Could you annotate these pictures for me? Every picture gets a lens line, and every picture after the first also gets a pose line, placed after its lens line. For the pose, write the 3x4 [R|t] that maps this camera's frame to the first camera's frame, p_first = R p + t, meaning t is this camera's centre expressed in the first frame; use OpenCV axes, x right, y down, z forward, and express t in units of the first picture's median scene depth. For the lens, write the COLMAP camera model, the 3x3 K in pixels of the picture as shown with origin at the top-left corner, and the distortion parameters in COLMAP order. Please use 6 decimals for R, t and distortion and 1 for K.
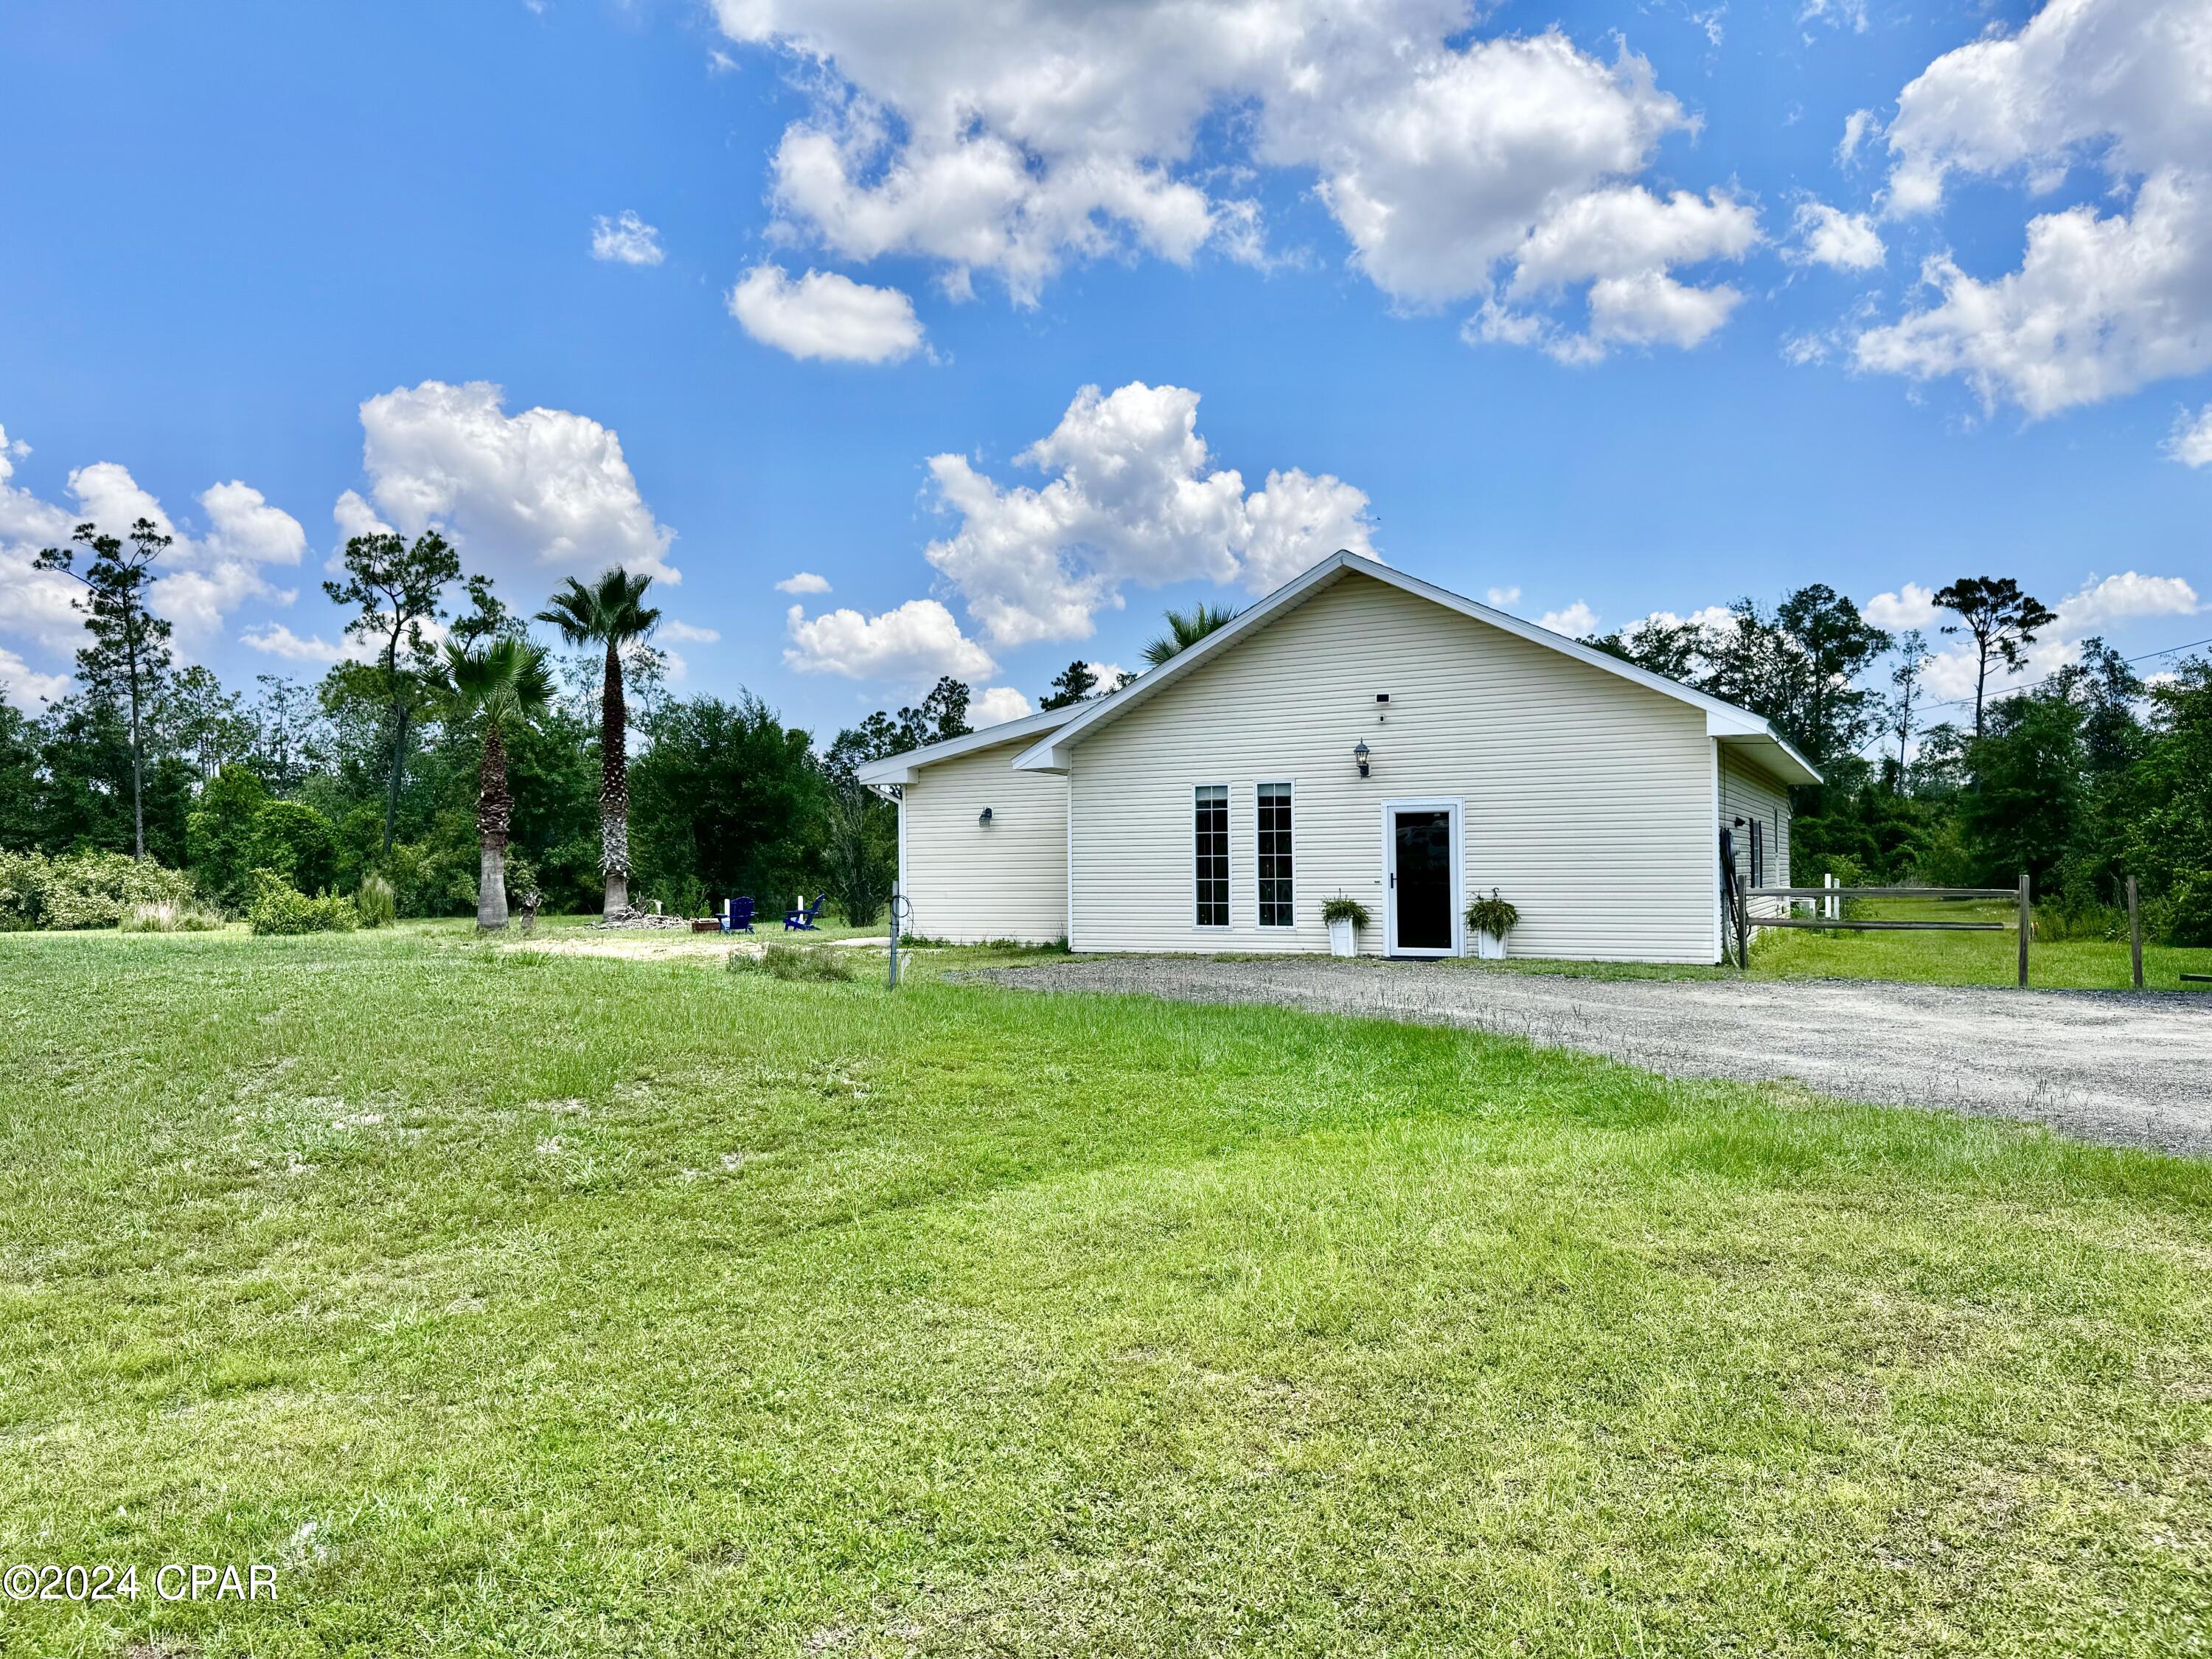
lens RADIAL K [[1561.9, 0, 1098.7], [0, 1561.9, 832.8], [0, 0, 1]] dist [0.092347, -0.020326]
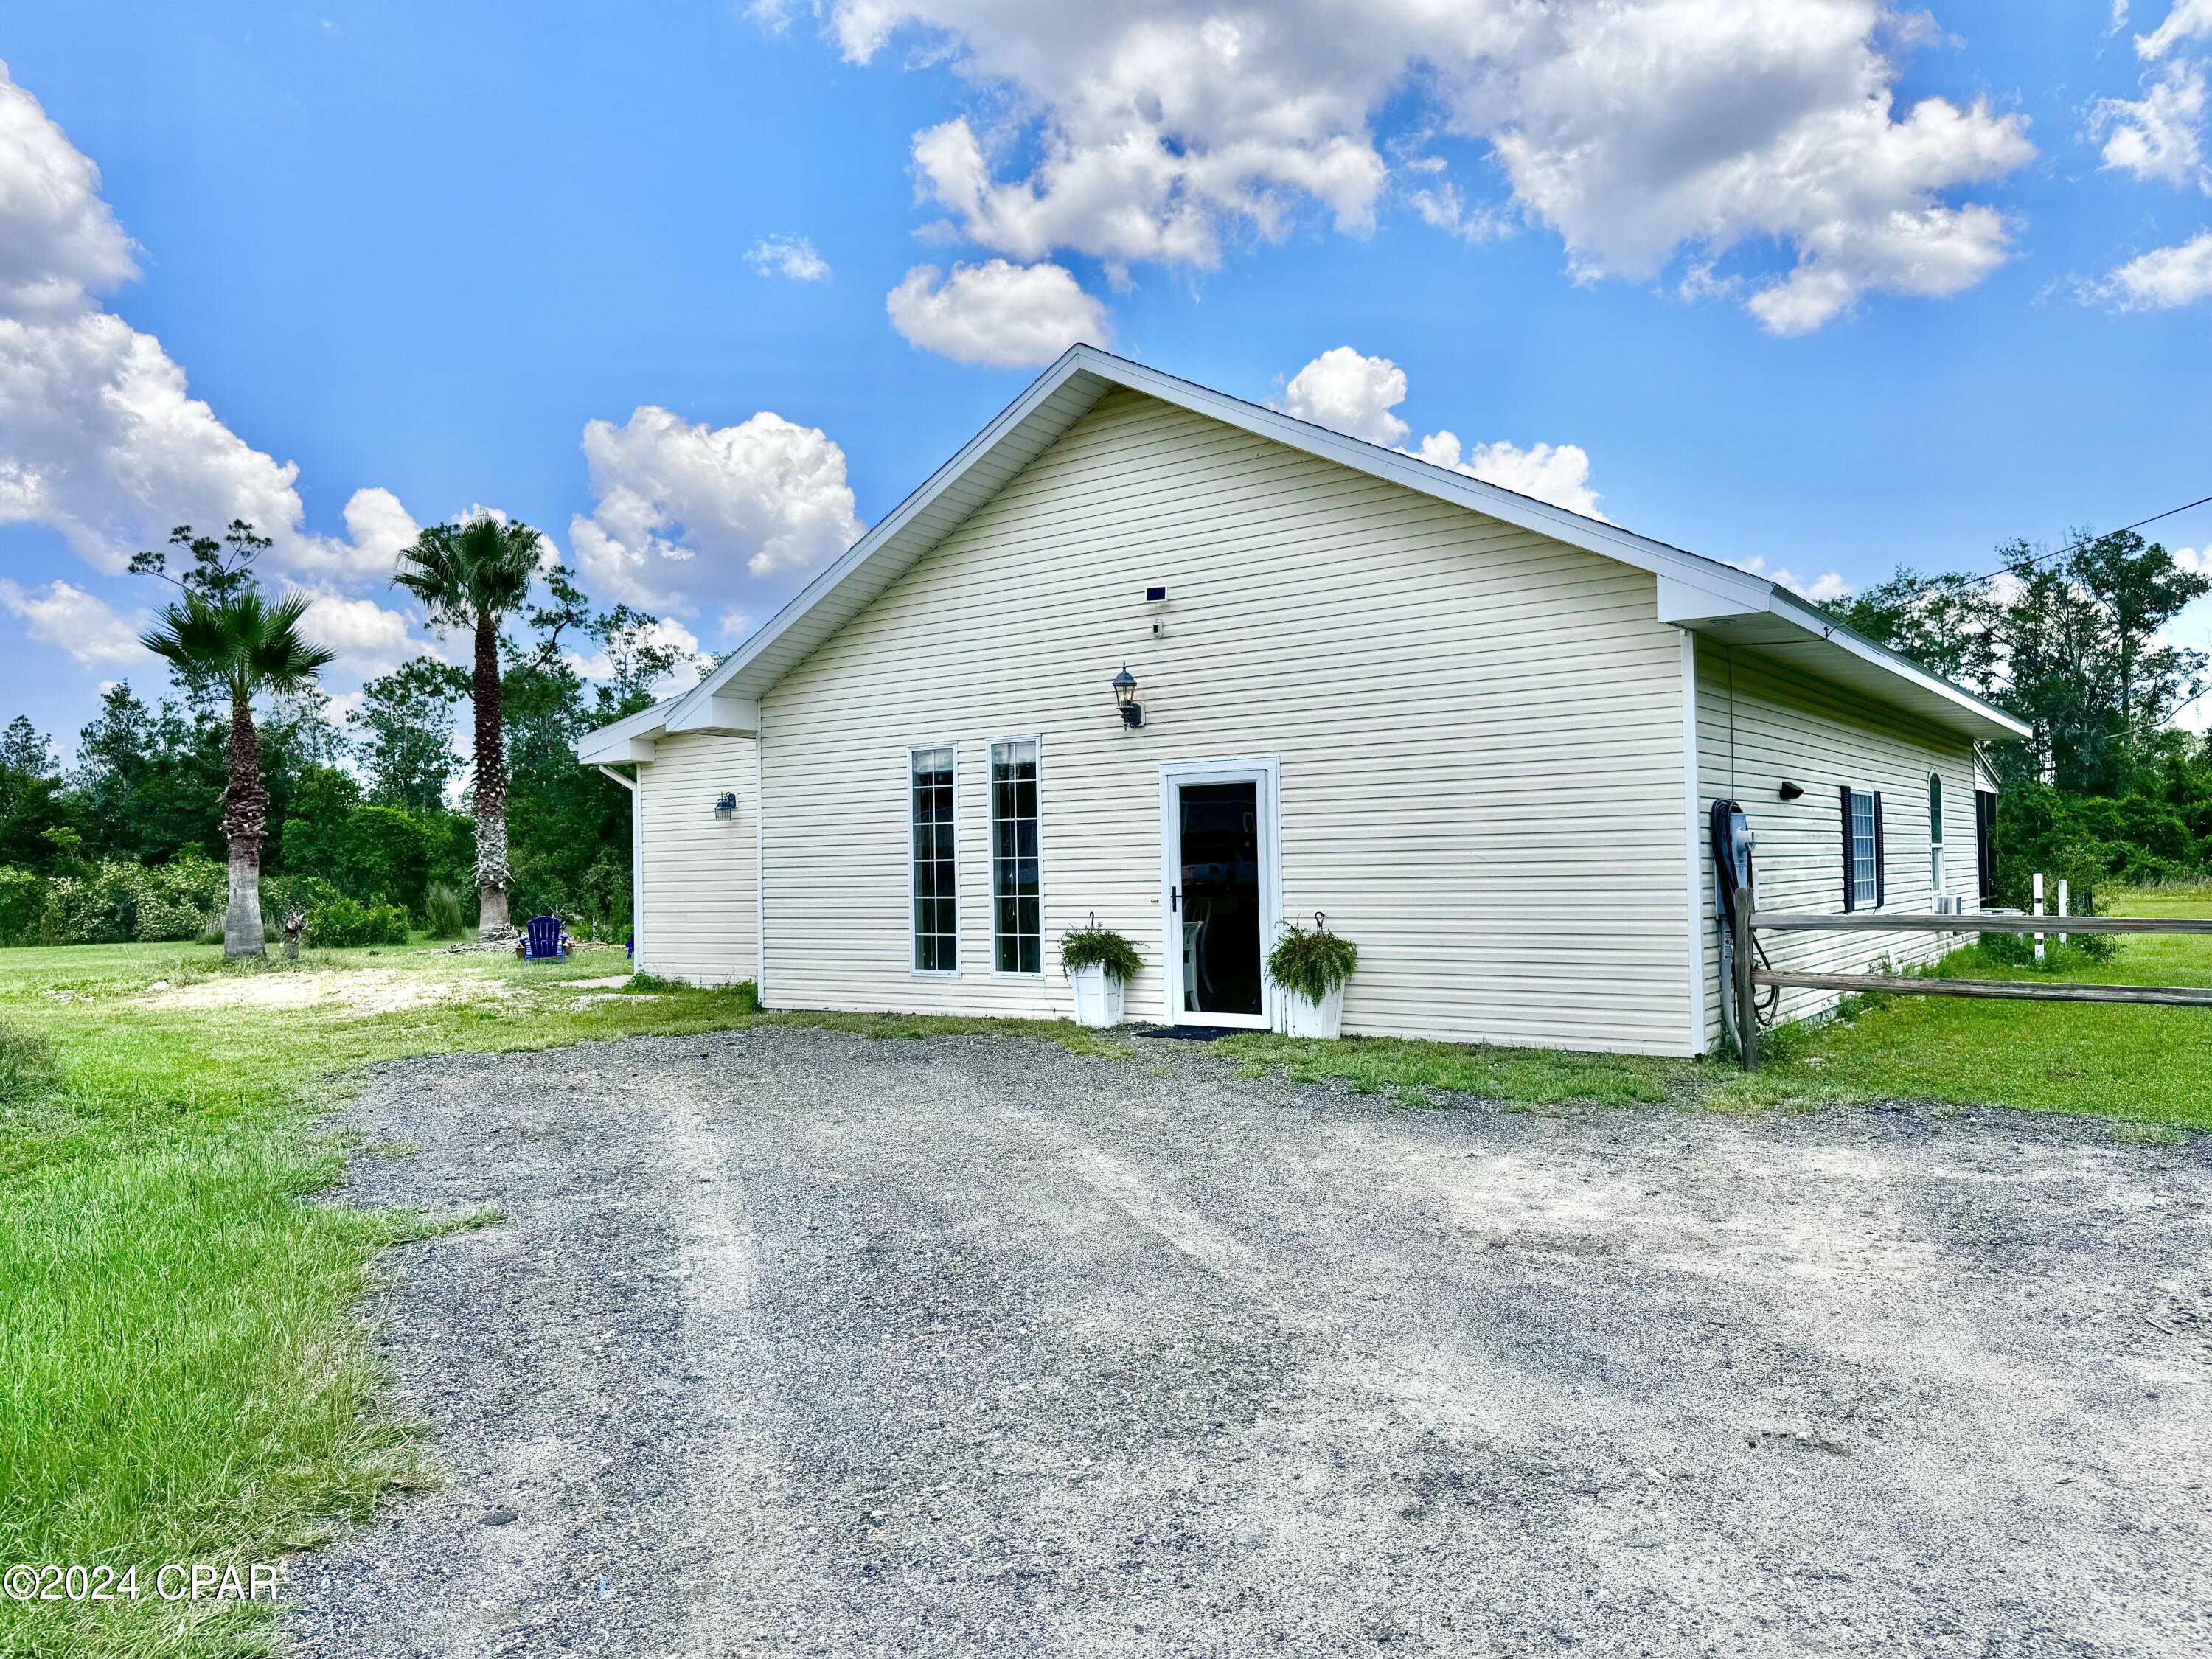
lens RADIAL K [[1561.9, 0, 1112.1], [0, 1561.9, 827.8], [0, 0, 1]] dist [0.092347, -0.020326]
pose [[0.989693, -0.013591, -0.142561, 0.163579], [0.013418, 0.999908, -0.002174, 0.002846], [0.142577, 0.000239, 0.989784, 0.268469]]
